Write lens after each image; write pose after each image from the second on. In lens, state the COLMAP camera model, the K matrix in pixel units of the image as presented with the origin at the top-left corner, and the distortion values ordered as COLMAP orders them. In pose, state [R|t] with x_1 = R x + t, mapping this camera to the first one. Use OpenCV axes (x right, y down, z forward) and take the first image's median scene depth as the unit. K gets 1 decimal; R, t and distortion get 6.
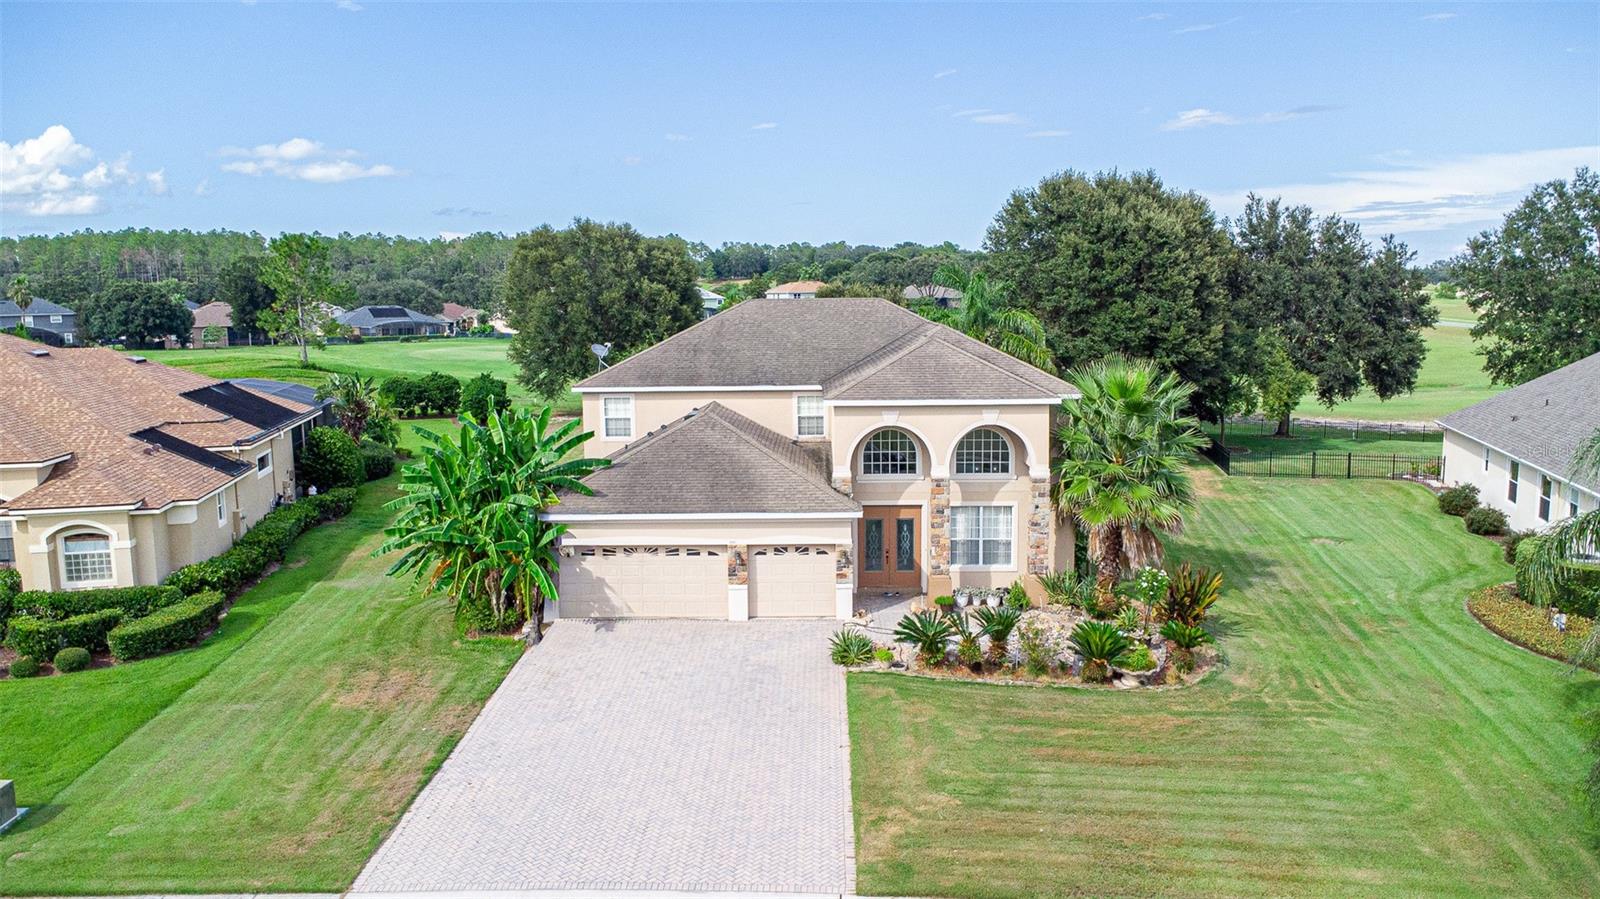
lens RADIAL K [[1154.4, 0, 804.3], [0, 1154.4, 448.2], [0, 0, 1]] dist [0.040924, -0.049332]
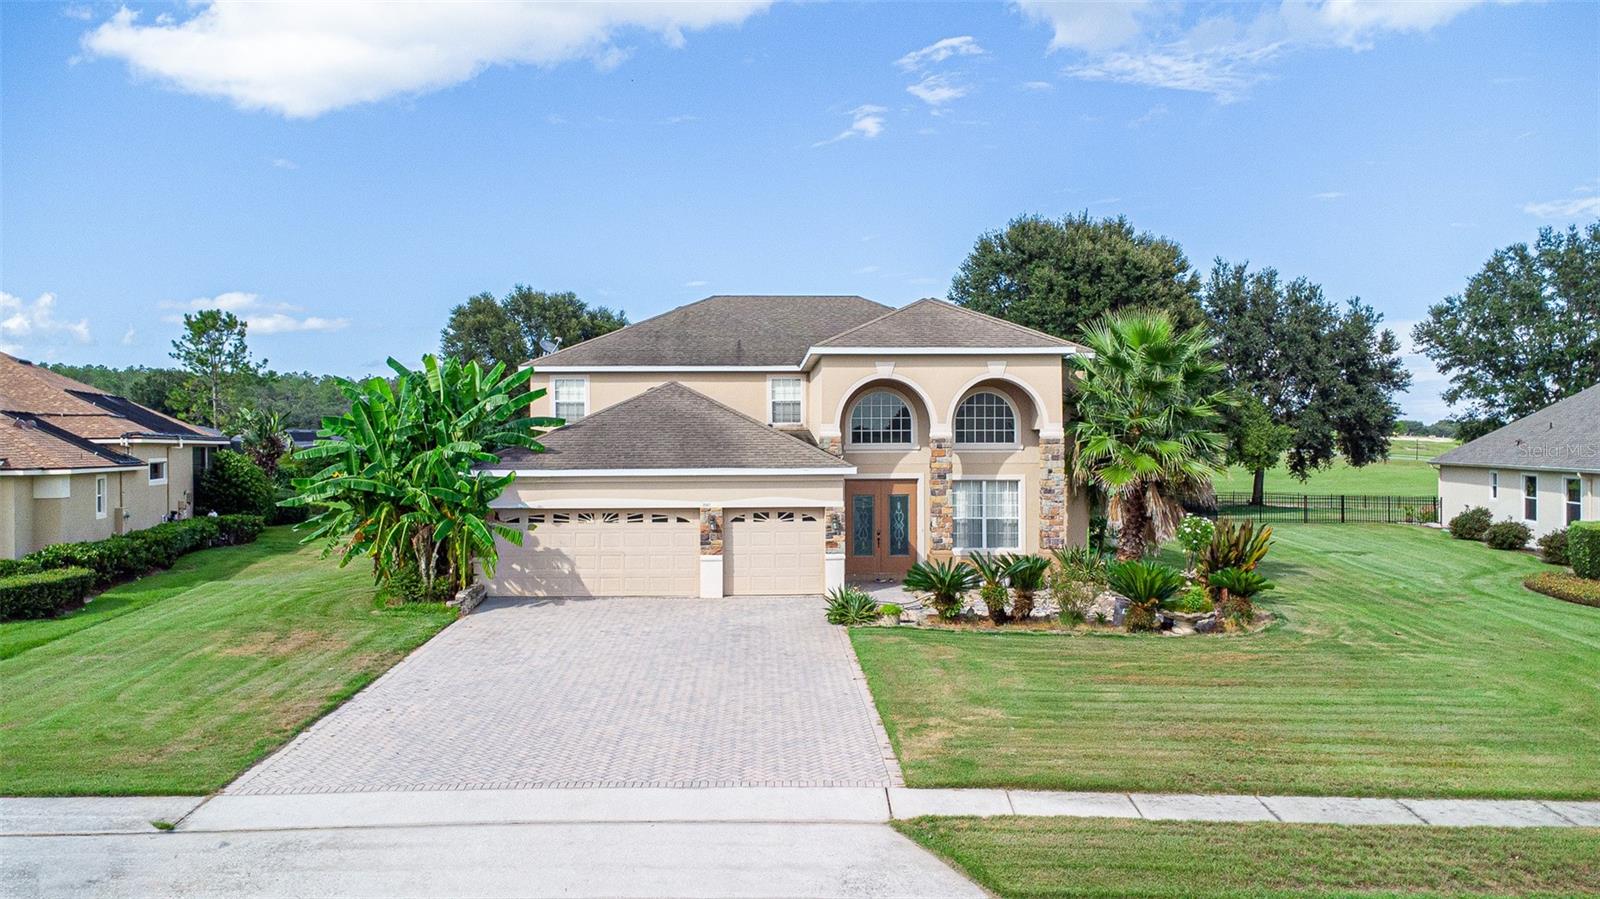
lens RADIAL K [[1161.5, 0, 803.0], [0, 1161.5, 455.5], [0, 0, 1]] dist [0.042838, -0.054683]
pose [[0.998349, 0.007660, 0.056927, -0.038447], [-0.000342, 0.991843, -0.127465, 0.151956], [-0.057439, 0.127235, 0.990208, 0.126786]]
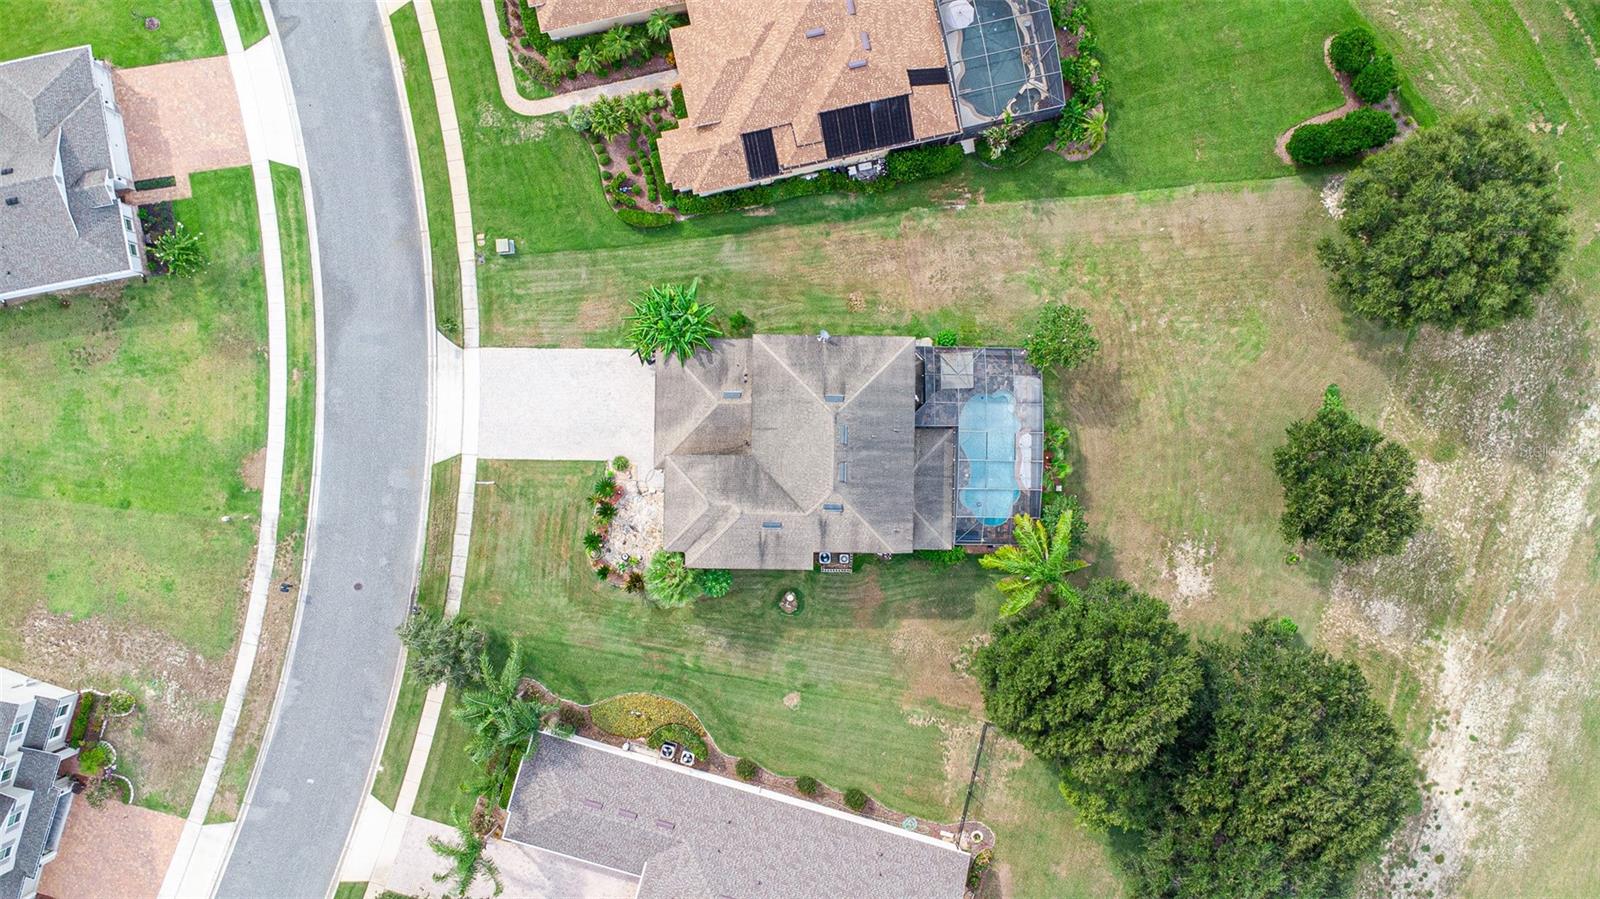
lens RADIAL K [[1154.4, 0, 804.3], [0, 1154.4, 448.2], [0, 0, 1]] dist [0.040924, -0.049332]
pose [[0.004024, 0.999955, 0.008571, -0.017346], [-0.133095, -0.007959, 0.991071, -2.479612], [0.991095, -0.005129, 0.133057, 0.953276]]
